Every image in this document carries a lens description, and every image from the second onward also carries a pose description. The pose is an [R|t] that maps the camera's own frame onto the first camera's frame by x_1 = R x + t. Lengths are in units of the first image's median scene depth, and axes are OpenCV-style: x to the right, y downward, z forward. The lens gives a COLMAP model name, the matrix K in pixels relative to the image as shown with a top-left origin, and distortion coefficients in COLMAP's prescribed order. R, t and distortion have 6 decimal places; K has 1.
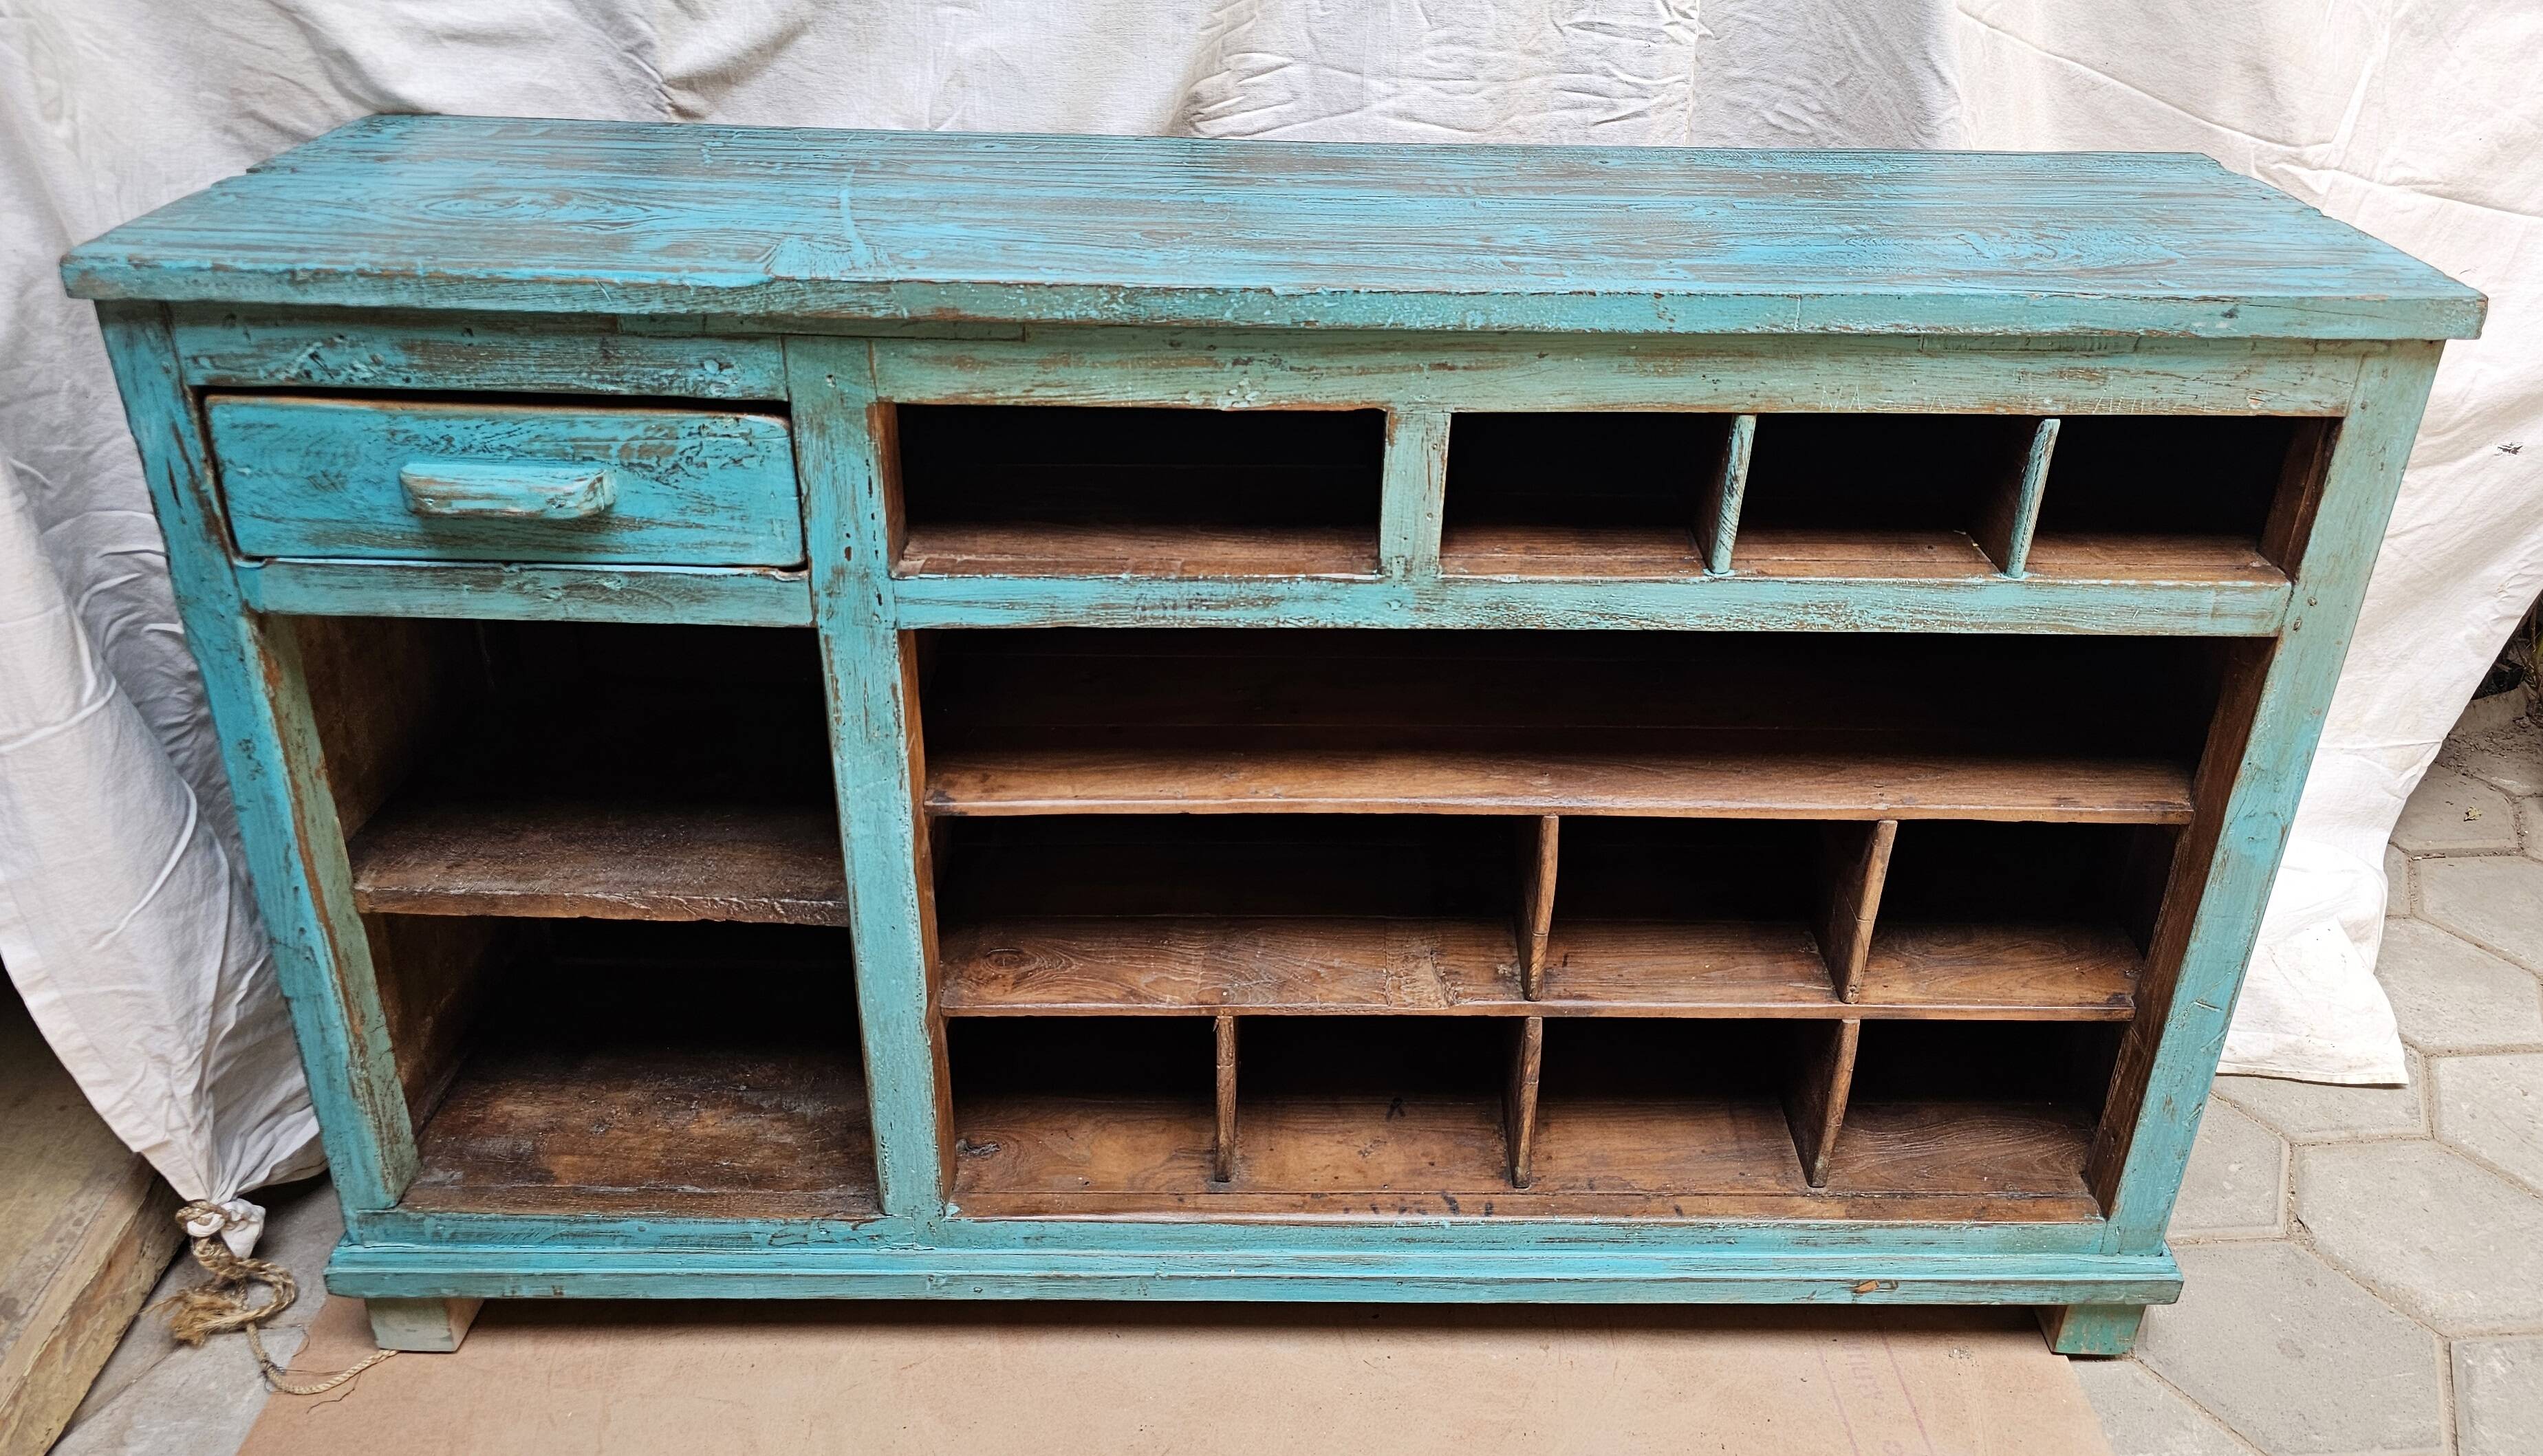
lens RADIAL K [[1874.3, 0, 1334.1], [0, 1874.3, 674.6], [0, 0, 1]] dist [0.047329, -0.051789]
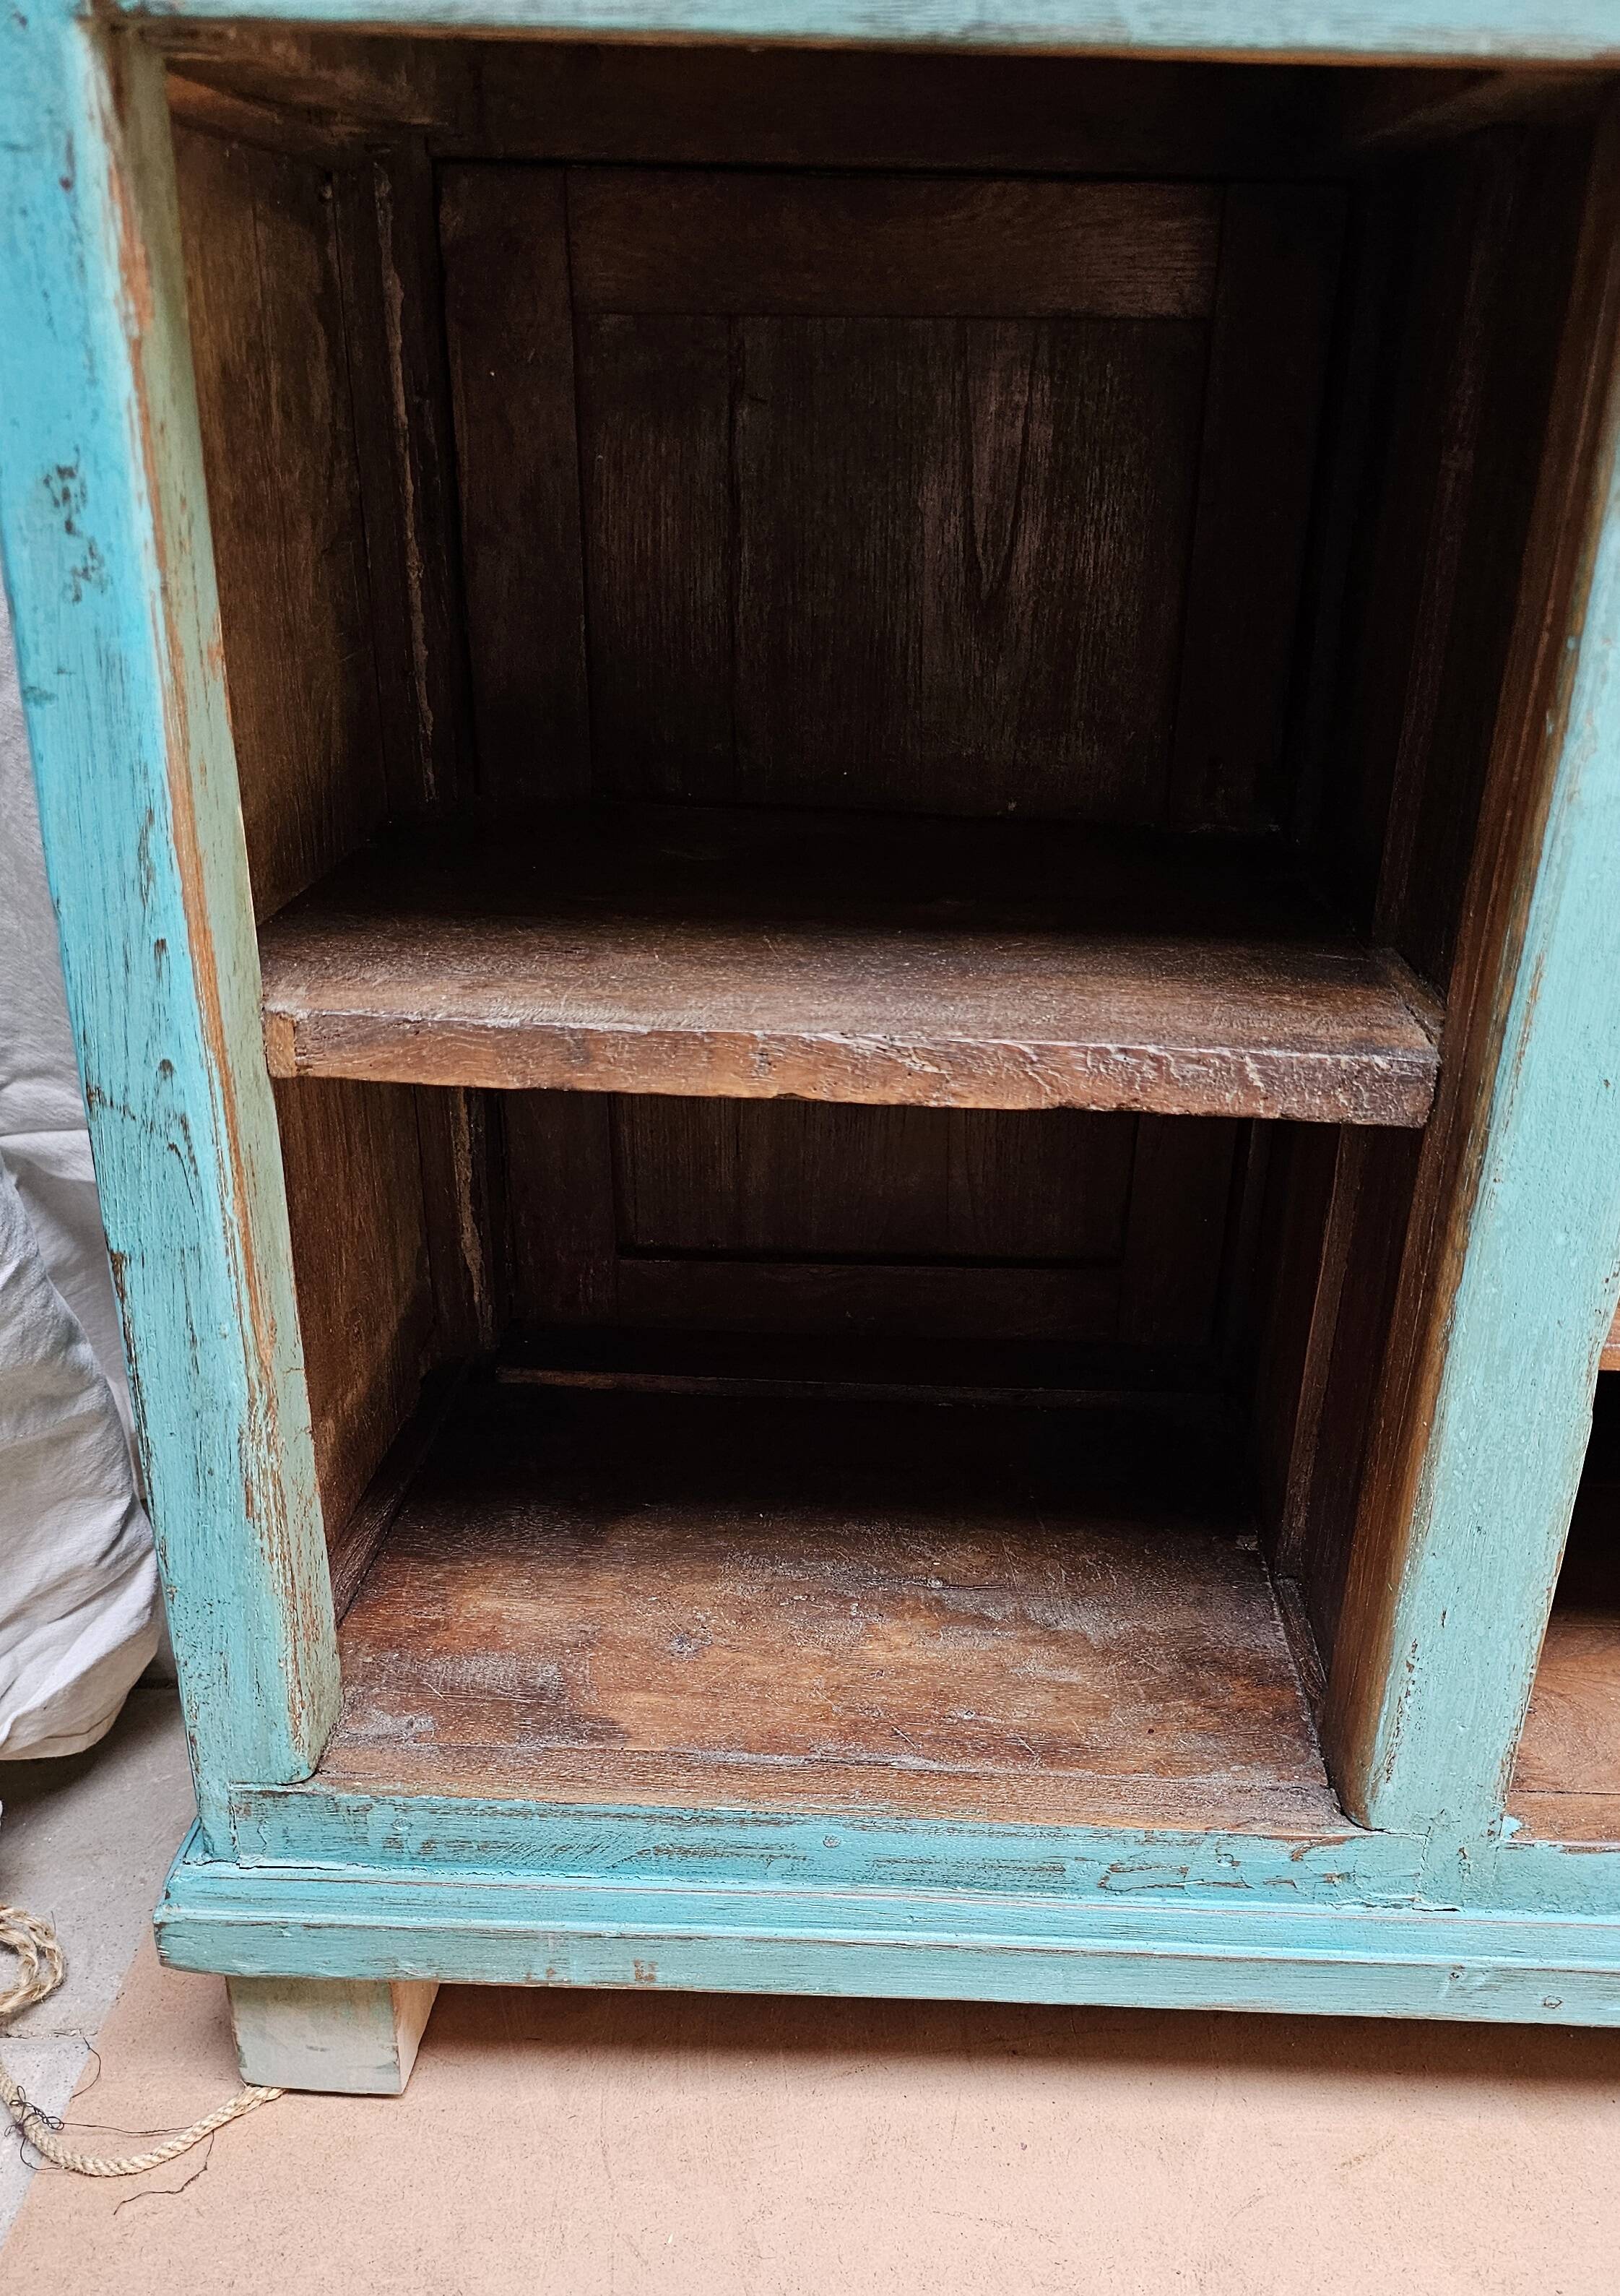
lens RADIAL K [[1974.4, 0, 826.1], [0, 1974.4, 1450.8], [0, 0, 1]] dist [0.056413, -0.065794]
pose [[0.998546, 0.014131, -0.052026, -0.364366], [-0.012796, 0.999583, 0.025899, 0.196891], [0.052371, -0.025196, 0.998310, 0.553399]]
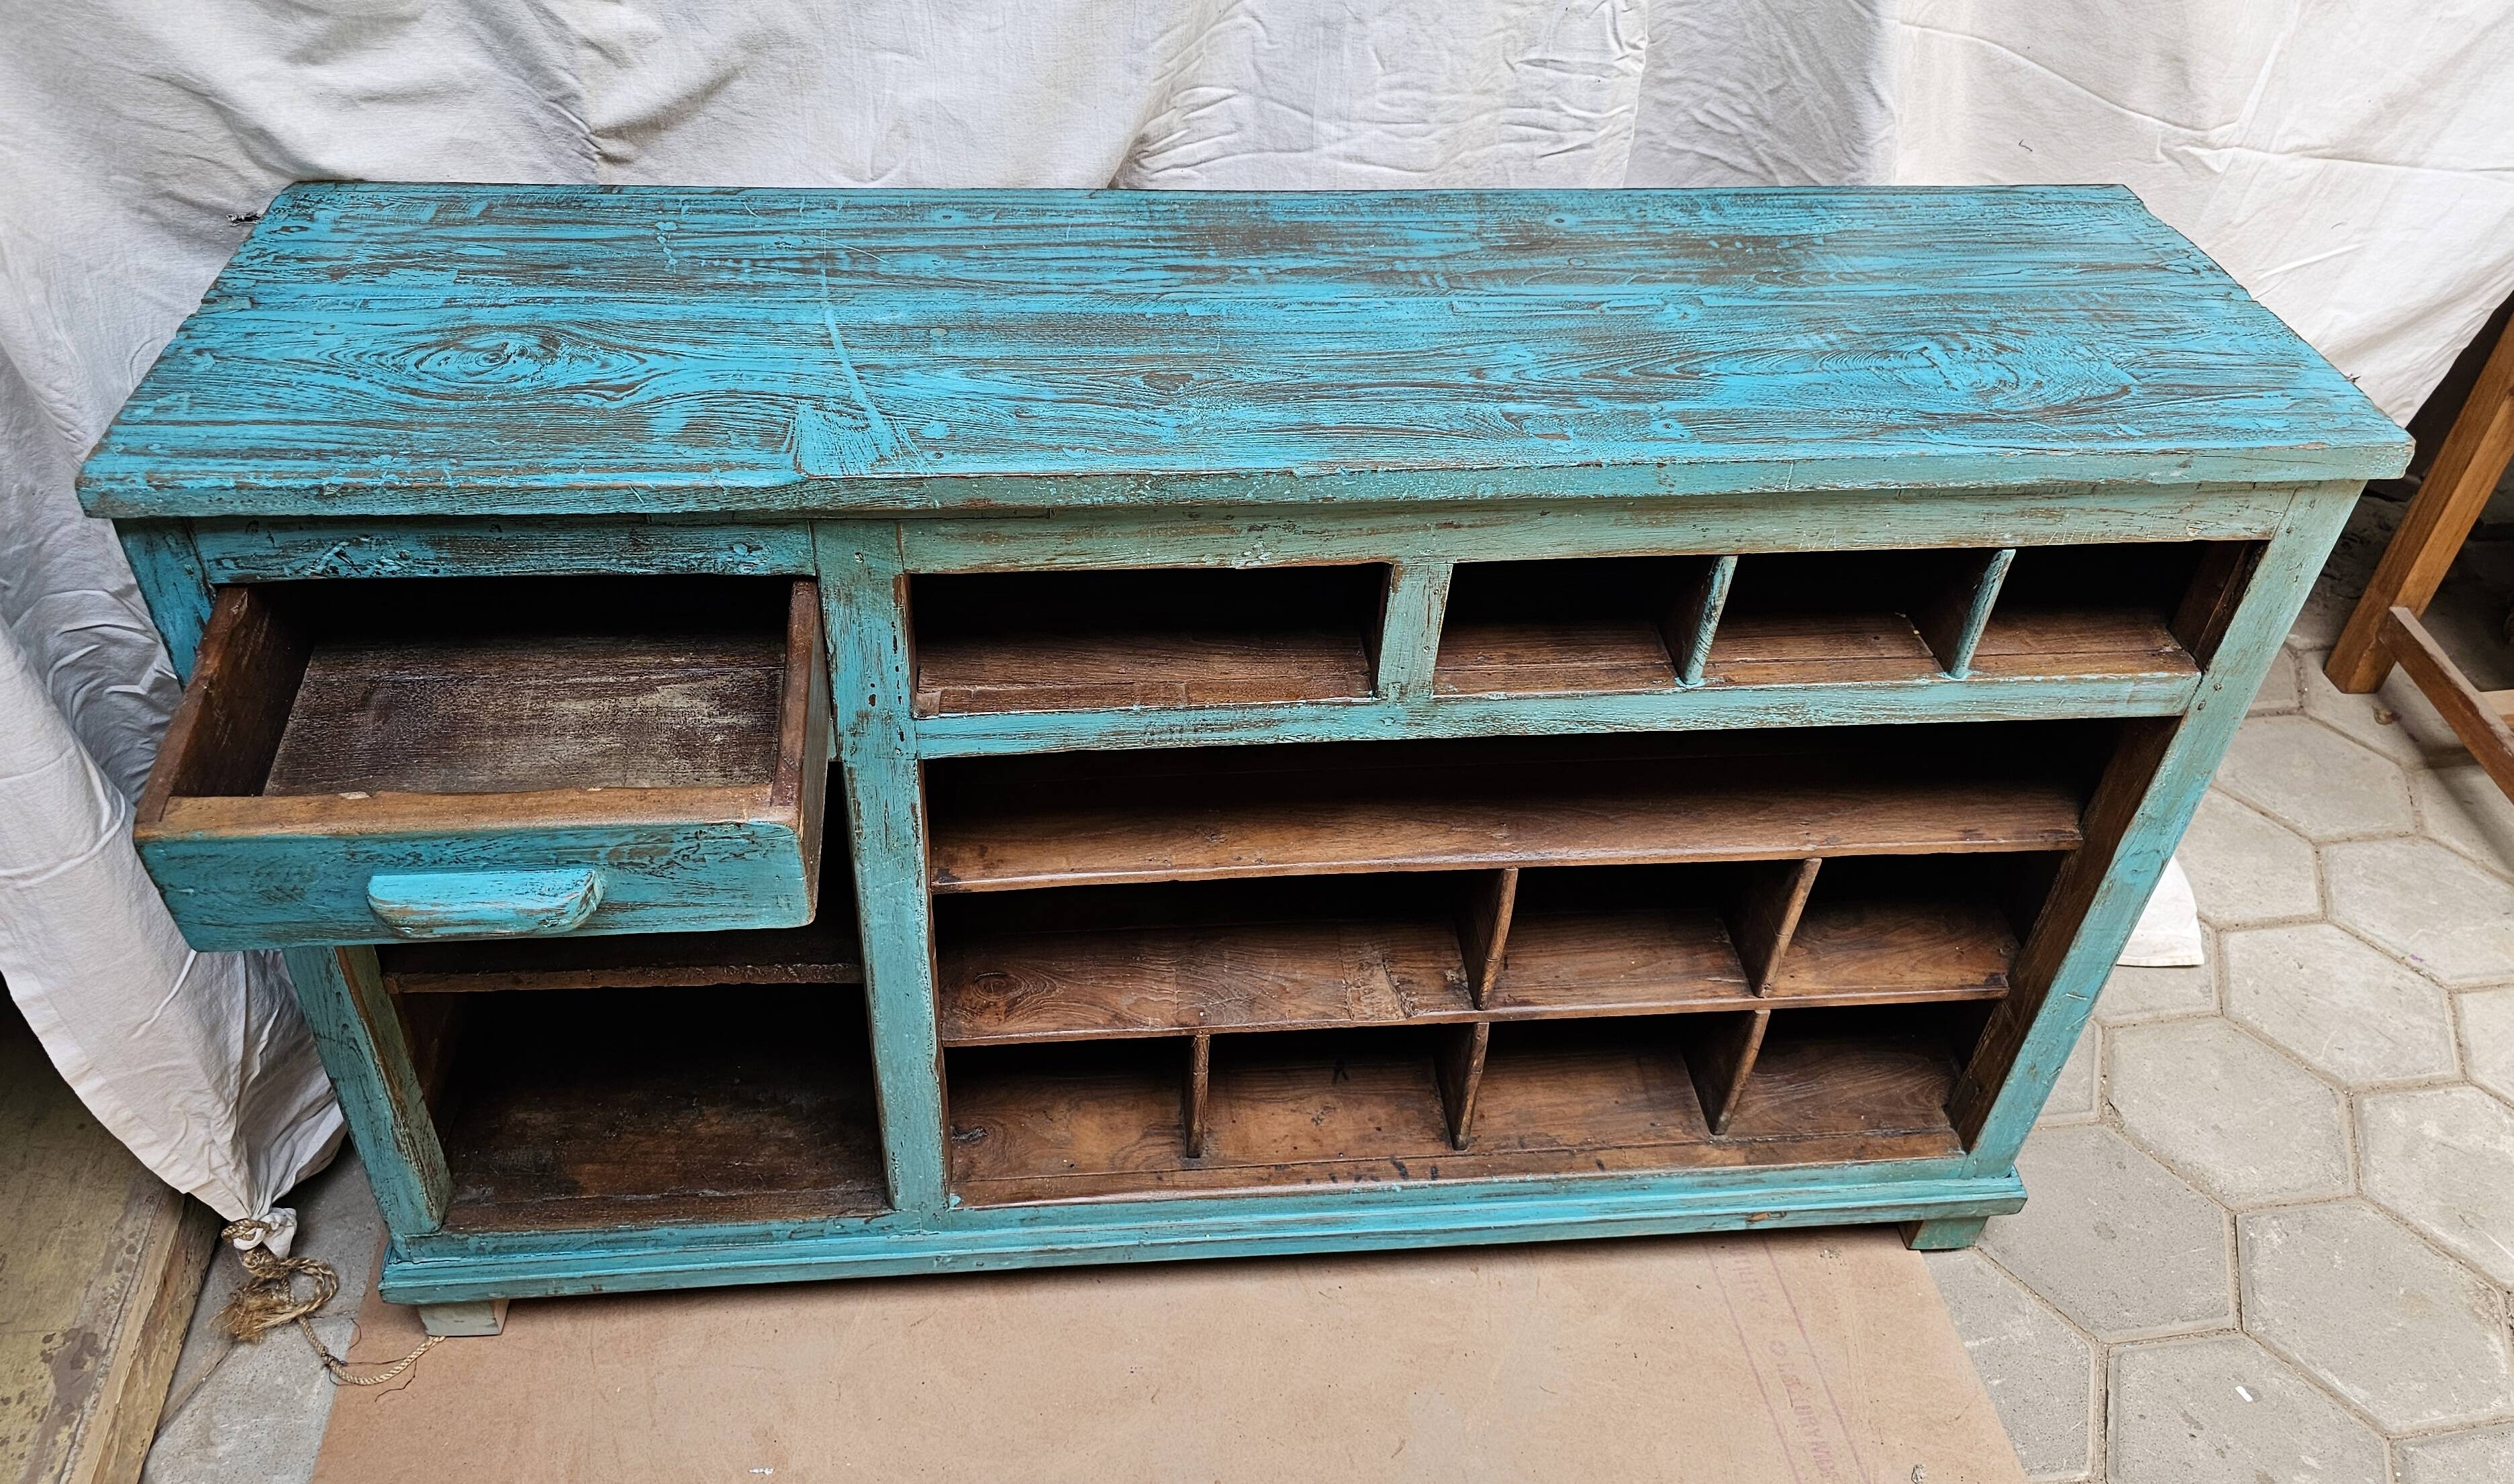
lens RADIAL K [[1842.1, 0, 1219.7], [0, 1842.1, 716.7], [0, 0, 1]] dist [0.046106, -0.060191]
pose [[0.997033, -0.035172, 0.068466, -0.119229], [0.020019, 0.977375, 0.210566, -0.232139], [-0.074323, -0.208571, 0.975179, -0.009224]]
